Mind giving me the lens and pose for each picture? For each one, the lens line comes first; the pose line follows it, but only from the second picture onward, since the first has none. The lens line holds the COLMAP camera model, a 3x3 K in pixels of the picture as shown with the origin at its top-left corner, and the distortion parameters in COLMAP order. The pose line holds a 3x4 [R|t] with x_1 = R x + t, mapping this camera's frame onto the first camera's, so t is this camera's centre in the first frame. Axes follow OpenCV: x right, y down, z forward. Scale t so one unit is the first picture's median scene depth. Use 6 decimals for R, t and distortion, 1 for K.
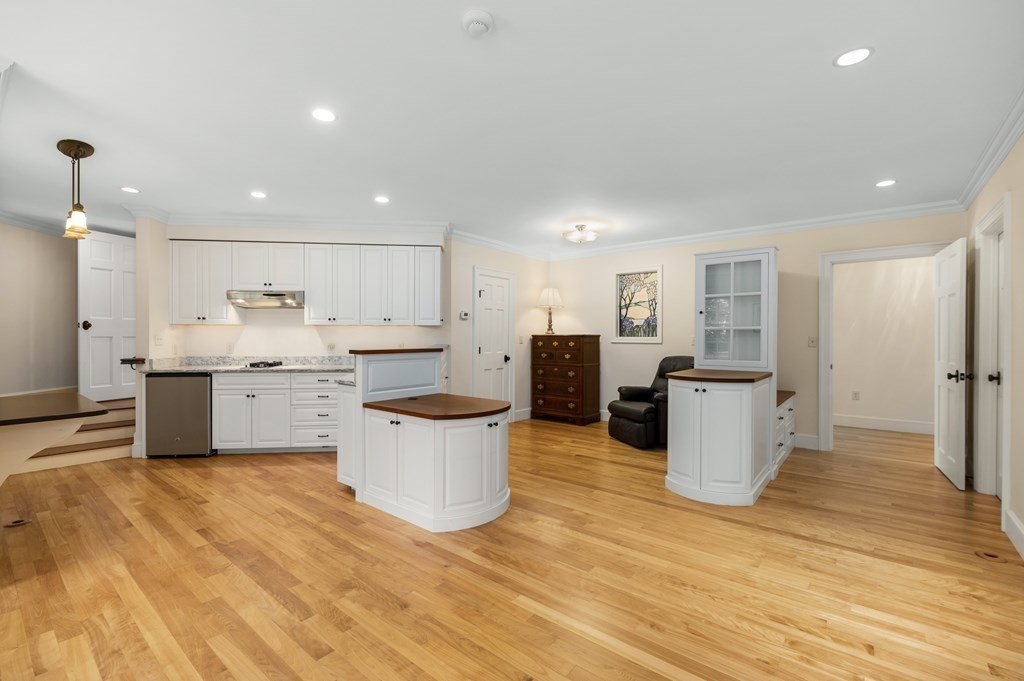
lens RADIAL K [[444.9, 0, 512.2], [0, 444.9, 335.7], [0, 0, 1]] dist [-0.000278, 0.000887]
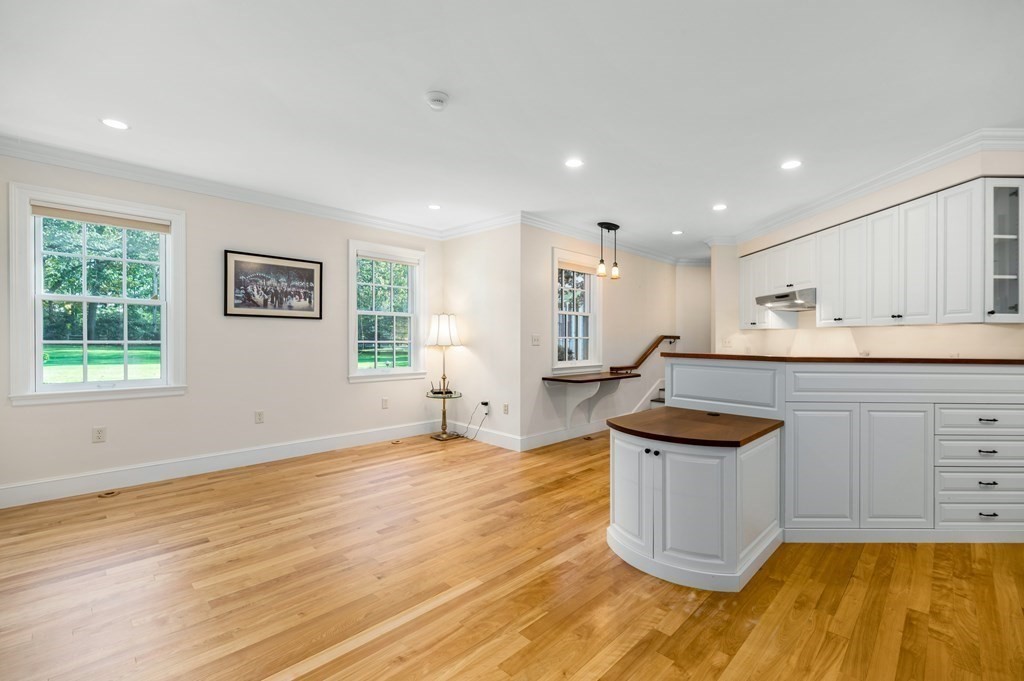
lens RADIAL K [[444.9, 0, 512.1], [0, 444.9, 340.9], [0, 0, 1]] dist [-0.000278, 0.000887]
pose [[-0.104116, 0.003951, -0.994557, 0.803610], [-0.006028, 0.999971, 0.004603, 0.003614], [0.994547, 0.006475, -0.104089, 0.891266]]
